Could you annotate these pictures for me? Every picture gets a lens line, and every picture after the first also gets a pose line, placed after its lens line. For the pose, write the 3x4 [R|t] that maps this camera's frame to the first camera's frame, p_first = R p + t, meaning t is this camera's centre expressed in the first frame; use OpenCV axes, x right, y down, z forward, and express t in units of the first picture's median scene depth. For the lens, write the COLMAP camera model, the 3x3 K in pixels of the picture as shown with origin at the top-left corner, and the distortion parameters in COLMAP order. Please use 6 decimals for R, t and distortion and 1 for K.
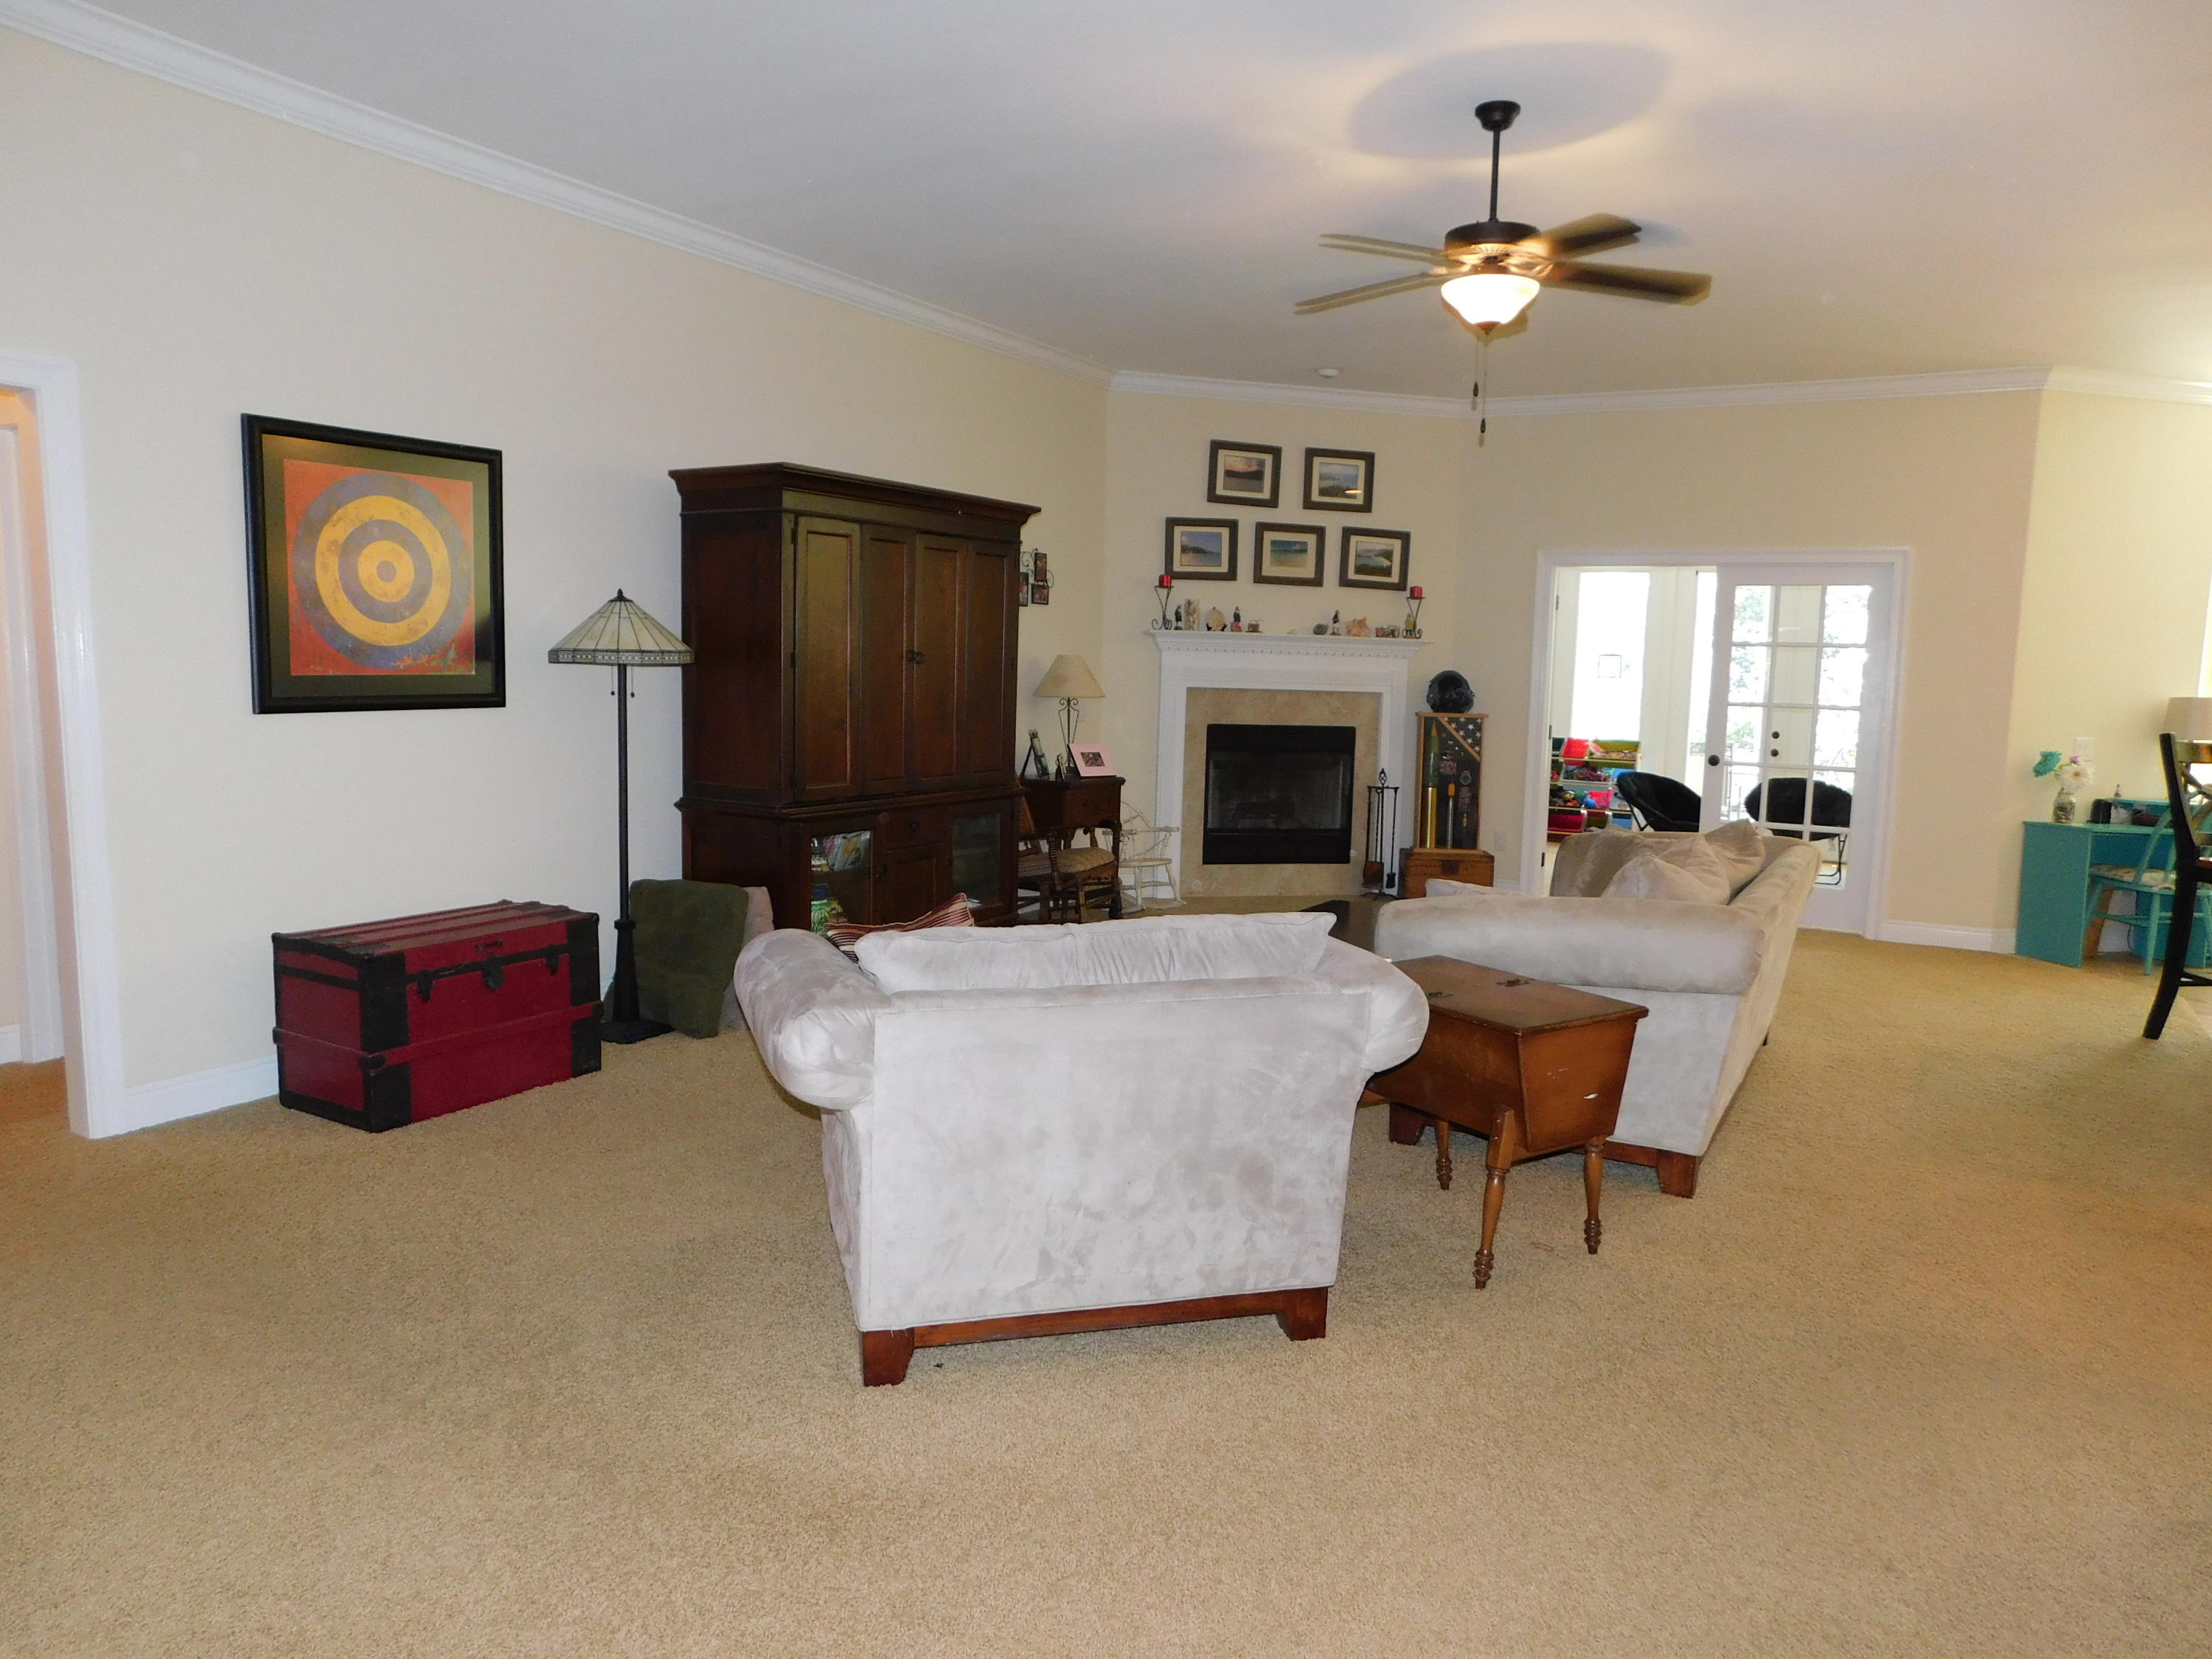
lens RADIAL K [[1470.4, 0, 1098.8], [0, 1470.4, 831.6], [0, 0, 1]] dist [-0.050429, 0.028641]
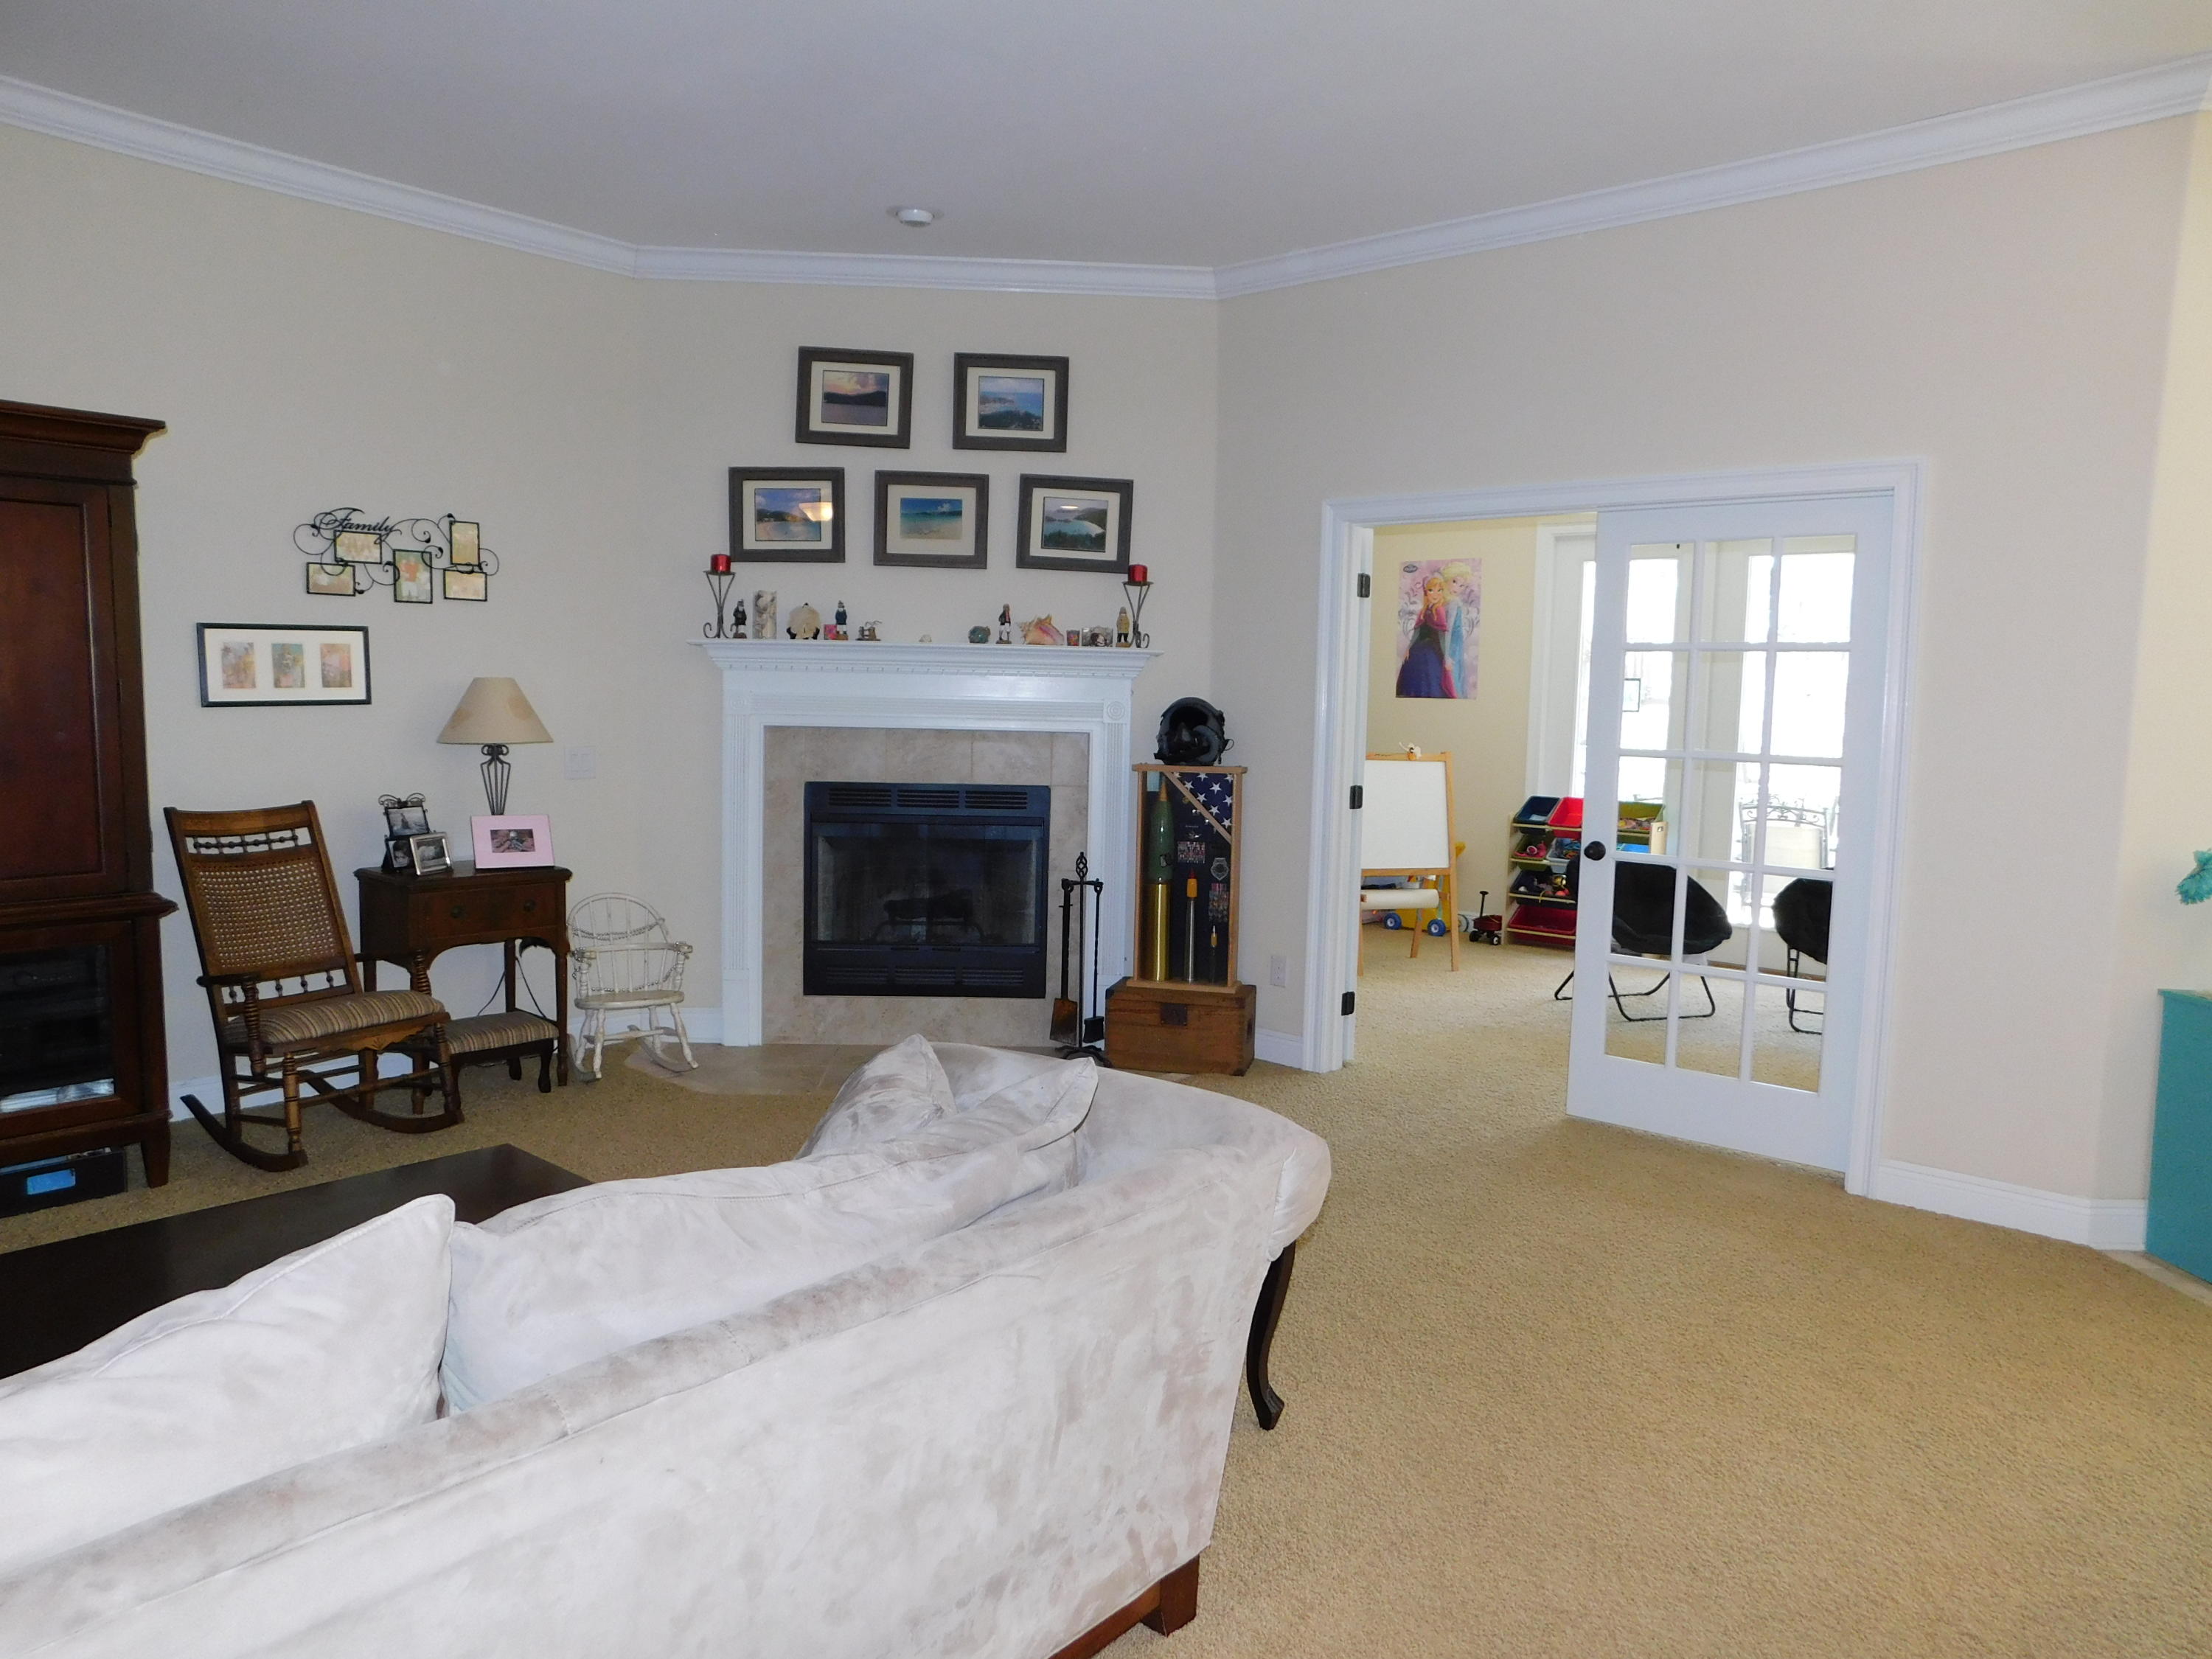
lens RADIAL K [[1470.4, 0, 1107.7], [0, 1470.4, 838.2], [0, 0, 1]] dist [-0.050429, 0.028641]
pose [[0.980659, 0.014617, -0.195179, 0.333966], [-0.018287, 0.999688, -0.017014, -0.039189], [0.194870, 0.020255, 0.980620, 0.385094]]
